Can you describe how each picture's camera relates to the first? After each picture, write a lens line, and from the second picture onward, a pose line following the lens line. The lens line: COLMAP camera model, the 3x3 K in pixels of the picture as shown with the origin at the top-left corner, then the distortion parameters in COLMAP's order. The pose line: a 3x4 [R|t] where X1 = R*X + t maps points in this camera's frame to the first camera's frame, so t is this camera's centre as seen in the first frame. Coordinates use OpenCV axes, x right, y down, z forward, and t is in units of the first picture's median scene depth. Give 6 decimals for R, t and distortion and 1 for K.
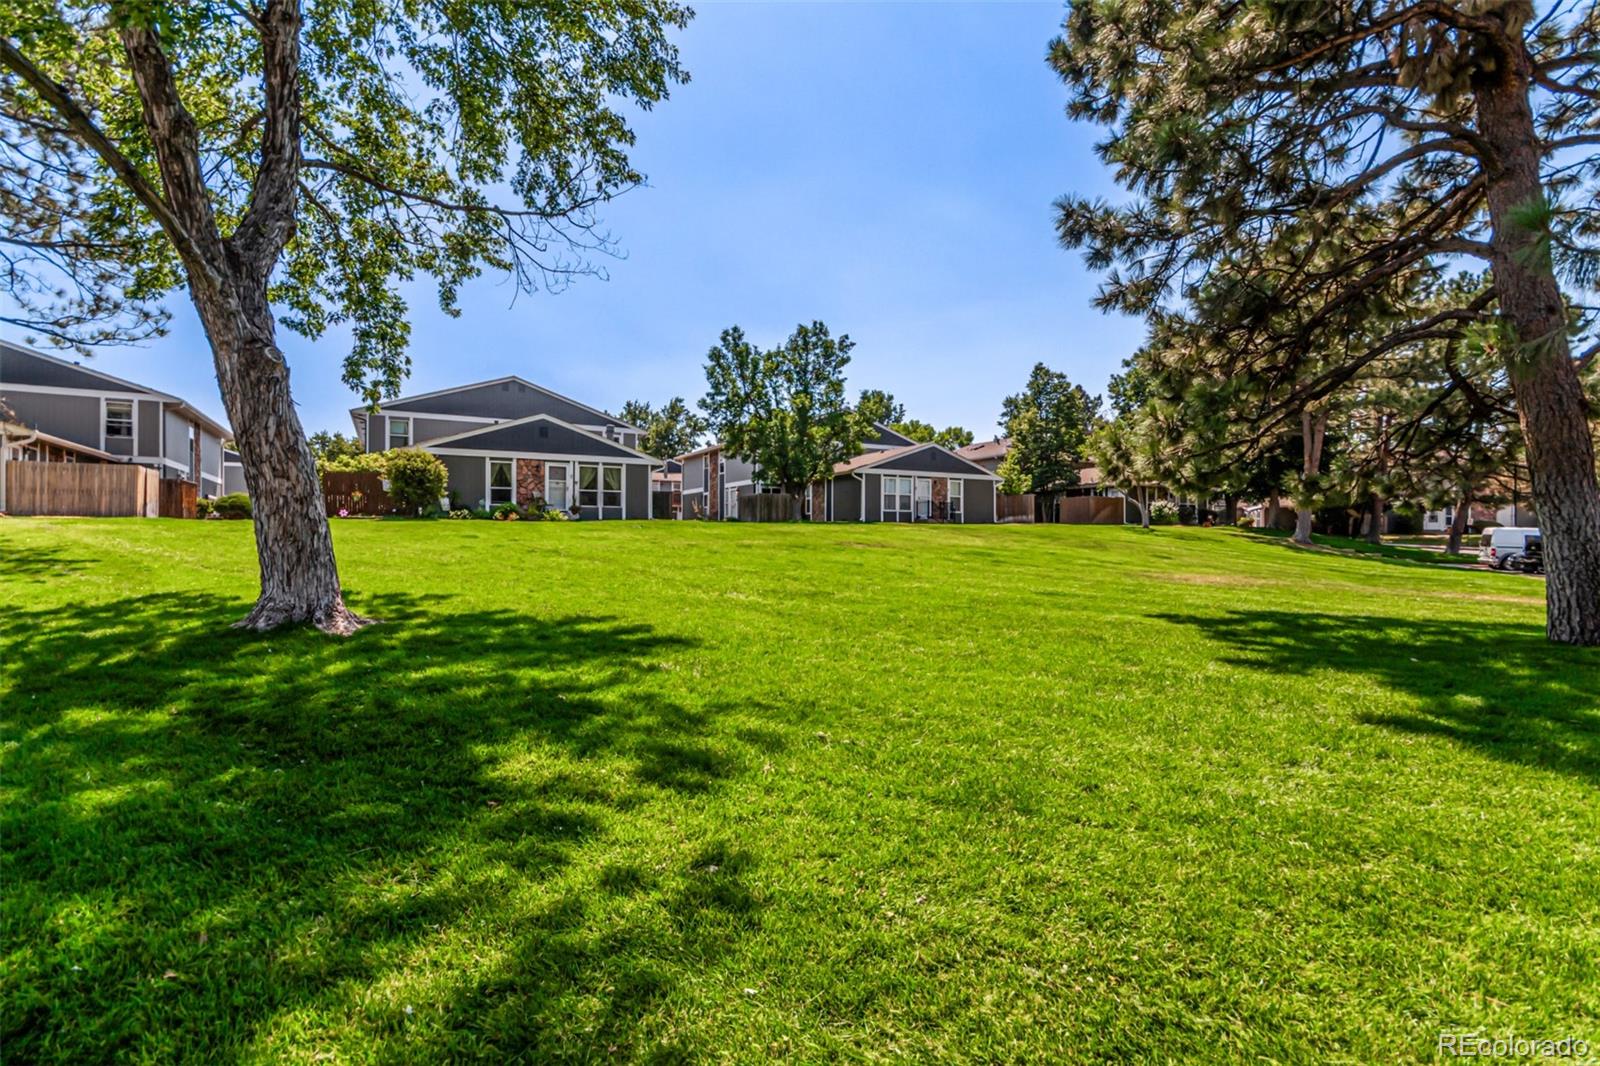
lens RADIAL K [[744.1, 0, 799.9], [0, 744.1, 533.9], [0, 0, 1]] dist [0.002871, 0.004036]
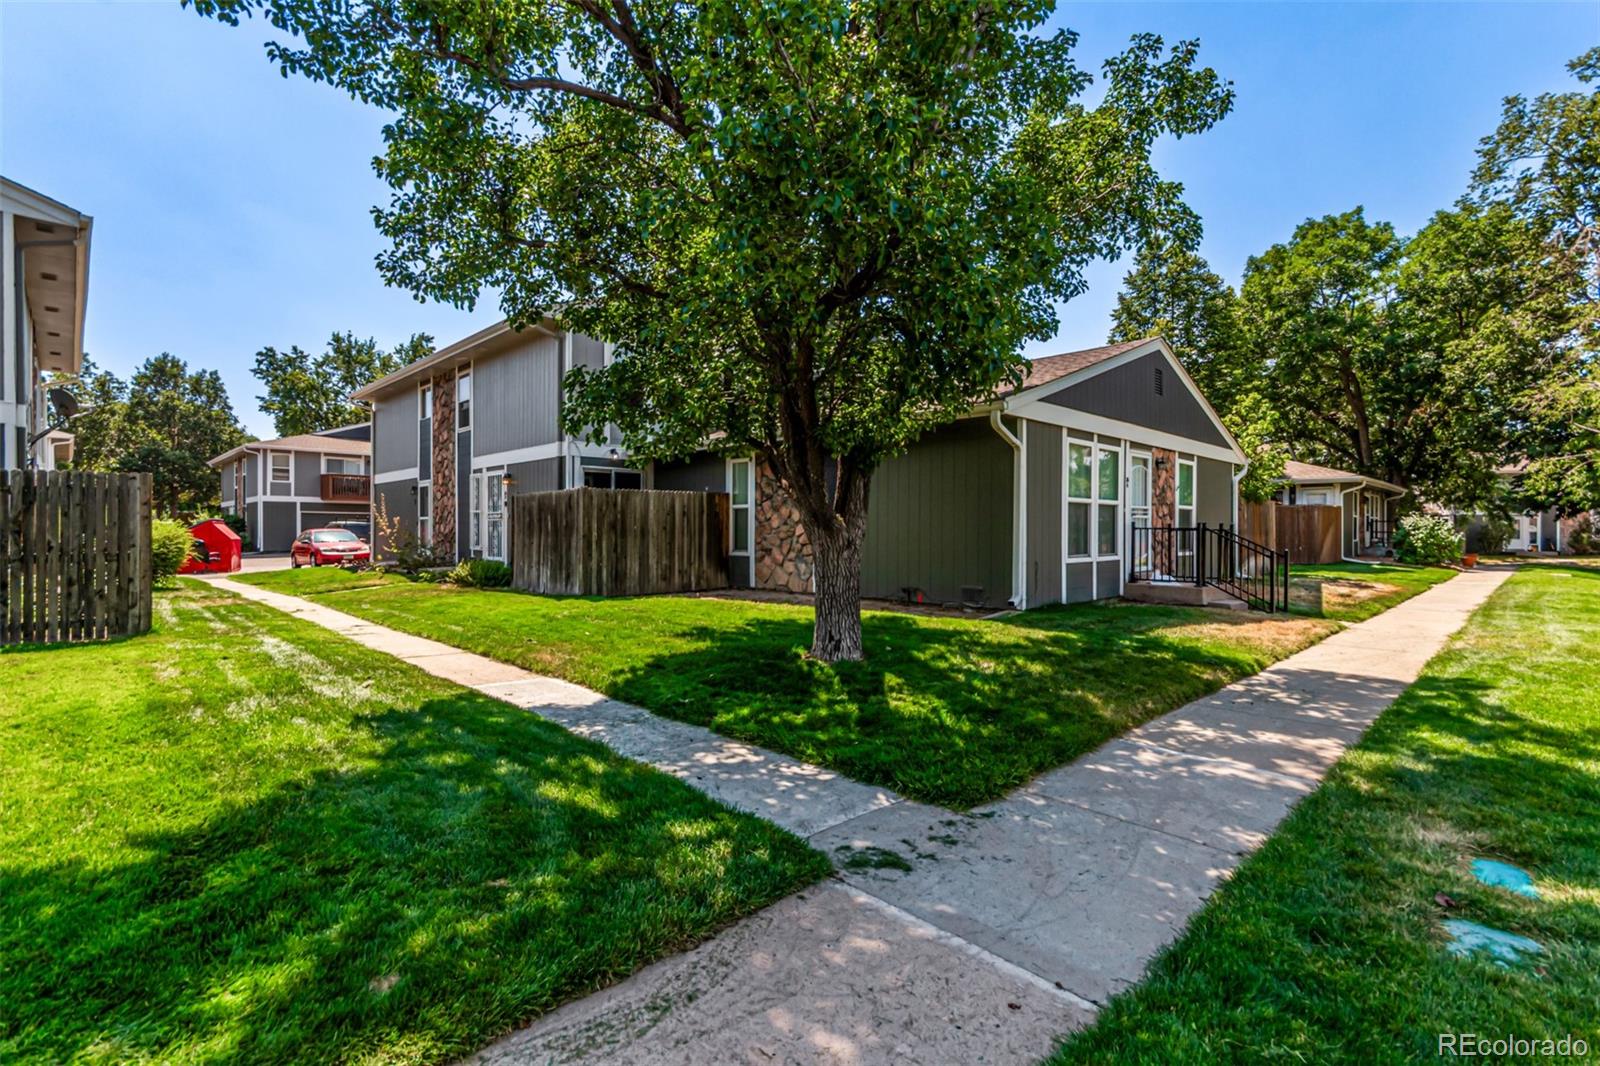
lens RADIAL K [[744.1, 0, 797.4], [0, 744.1, 532.8], [0, 0, 1]] dist [0.002871, 0.004036]
pose [[0.964398, 0.002651, 0.264441, -0.042586], [-0.004977, 0.999955, 0.008129, -0.033274], [-0.264408, -0.009155, 0.964368, 0.584496]]
